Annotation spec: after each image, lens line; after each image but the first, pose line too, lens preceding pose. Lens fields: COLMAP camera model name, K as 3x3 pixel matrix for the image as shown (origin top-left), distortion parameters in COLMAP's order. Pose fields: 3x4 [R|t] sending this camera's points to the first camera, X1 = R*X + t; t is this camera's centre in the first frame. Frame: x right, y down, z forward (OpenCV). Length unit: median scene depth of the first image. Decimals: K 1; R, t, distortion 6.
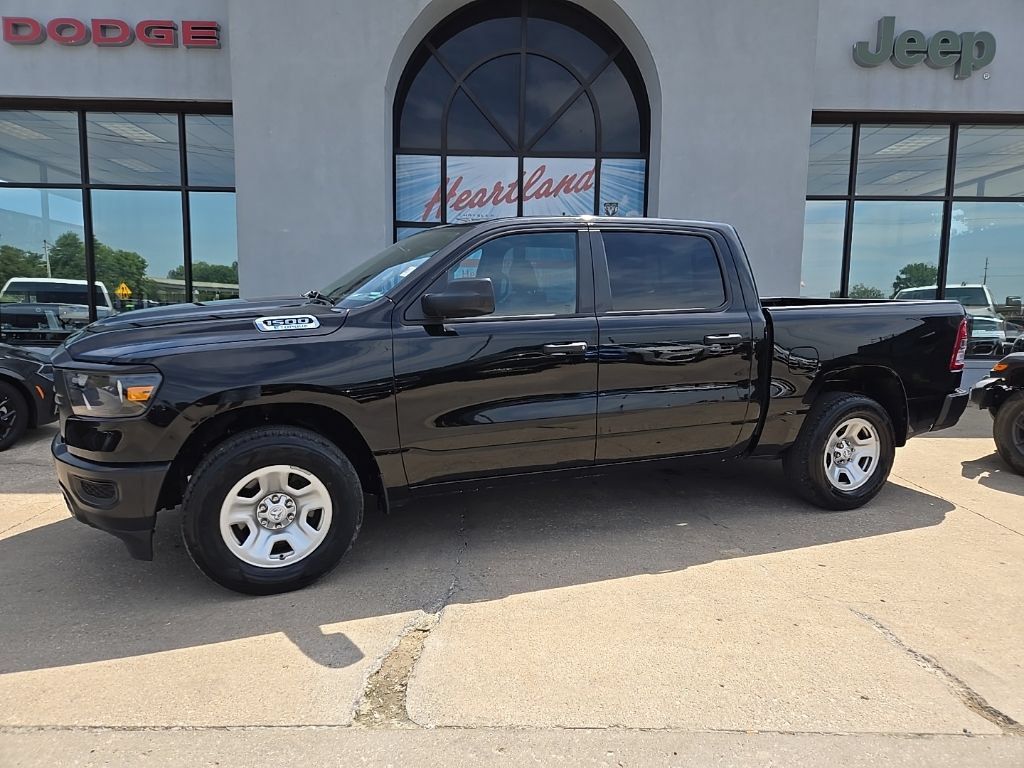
lens RADIAL K [[687.6, 0, 515.5], [0, 687.6, 386.6], [0, 0, 1]] dist [0.060196, -0.045549]
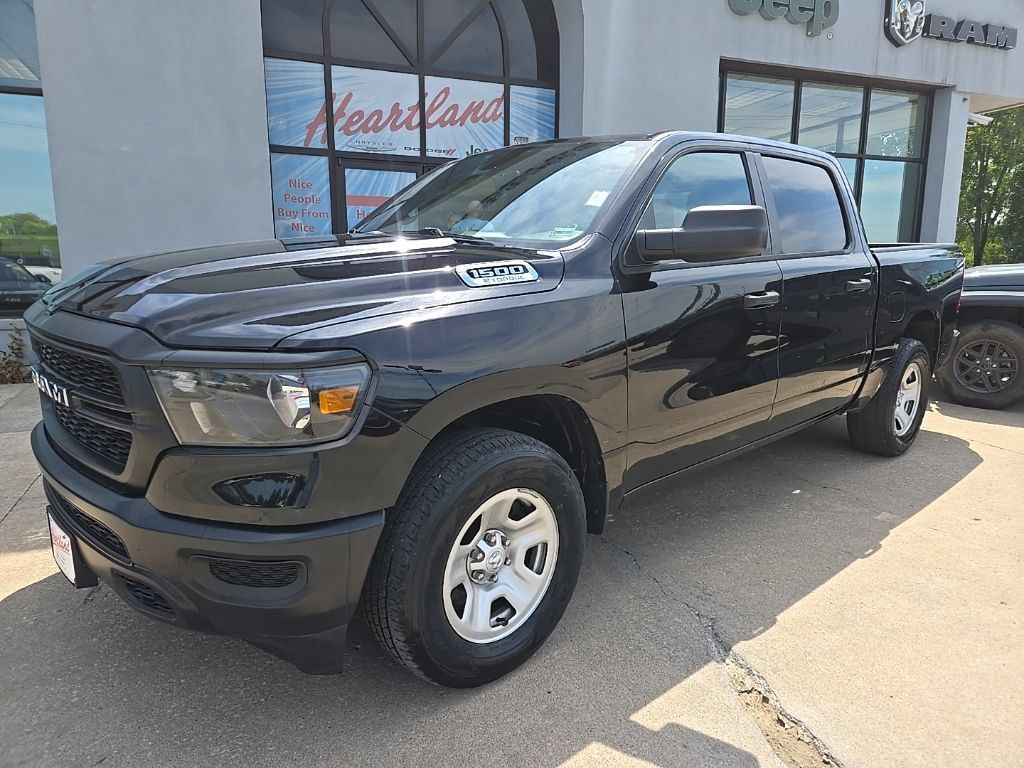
lens RADIAL K [[687.6, 0, 516.8], [0, 687.6, 386.1], [0, 0, 1]] dist [0.060196, -0.045549]
pose [[0.935096, -0.070475, 0.347317, -0.364624], [0.046161, 0.995900, 0.077799, -0.023761], [-0.351375, -0.056717, 0.934515, 0.253349]]
